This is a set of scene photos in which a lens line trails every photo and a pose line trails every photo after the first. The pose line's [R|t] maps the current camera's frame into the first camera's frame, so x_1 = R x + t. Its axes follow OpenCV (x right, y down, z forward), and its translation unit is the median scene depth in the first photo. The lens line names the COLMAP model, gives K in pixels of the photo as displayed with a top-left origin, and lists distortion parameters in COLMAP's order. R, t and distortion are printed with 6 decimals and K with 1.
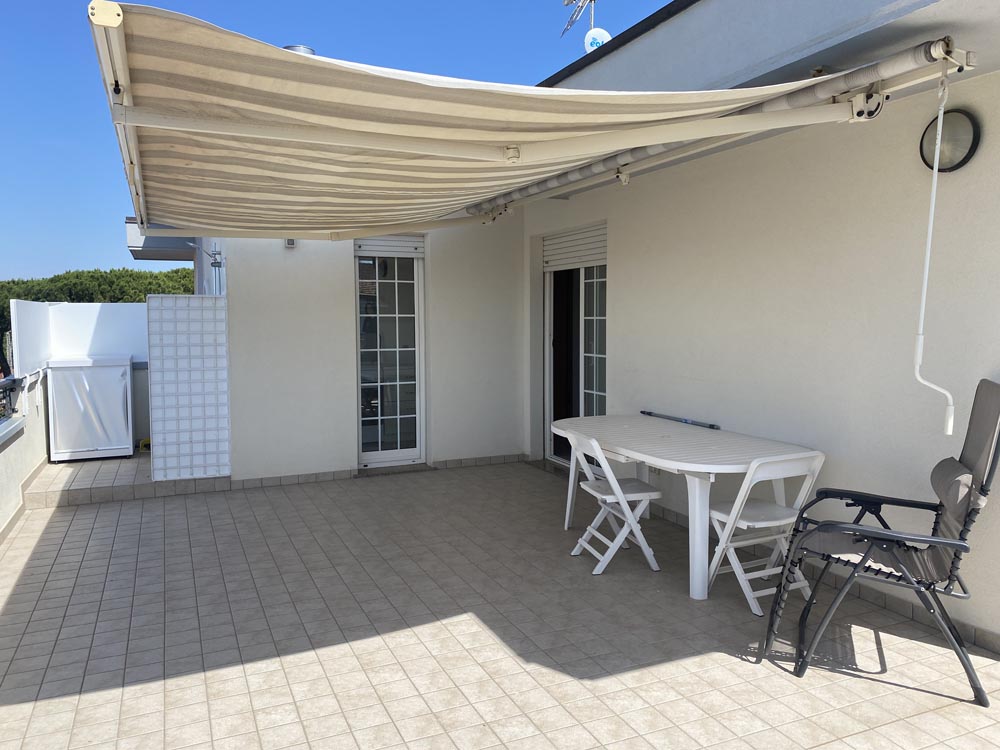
lens RADIAL K [[749.1, 0, 503.6], [0, 749.1, 374.2], [0, 0, 1]] dist [0.000930, 0.003397]
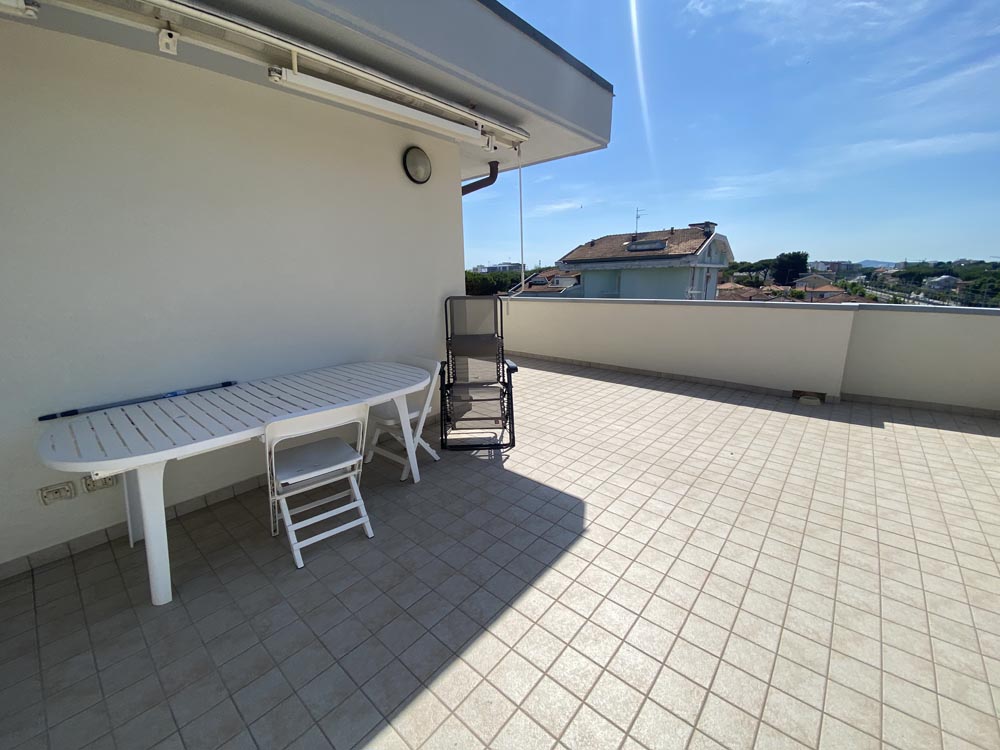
lens RADIAL K [[404.7, 0, 496.7], [0, 404.7, 377.8], [0, 0, 1]] dist [0.028602, -0.023786]
pose [[-0.416908, -0.217063, 0.882650, -0.488709], [0.090278, 0.956377, 0.277836, -0.077666], [-0.904455, 0.195515, -0.379125, 1.370133]]
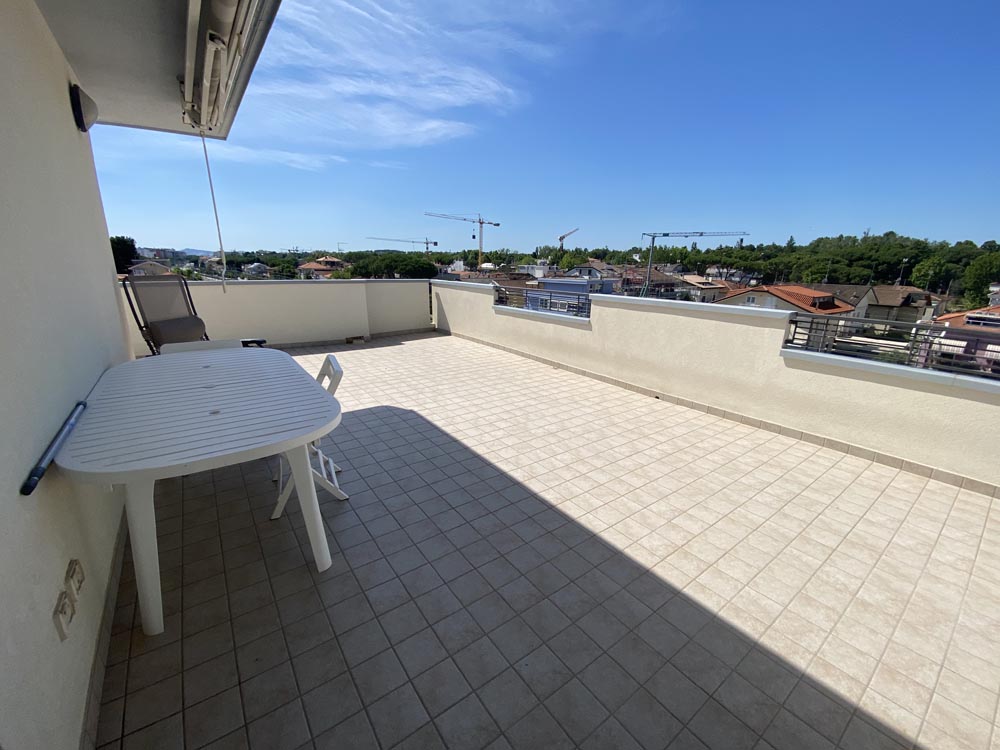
lens RADIAL K [[404.7, 0, 496.7], [0, 404.7, 377.8], [0, 0, 1]] dist [0.028602, -0.023786]
pose [[-0.979214, 0.039585, -0.198930, 0.005482], [-0.033271, 0.936137, 0.350057, -0.131332], [0.200083, 0.349399, -0.915362, 2.133759]]
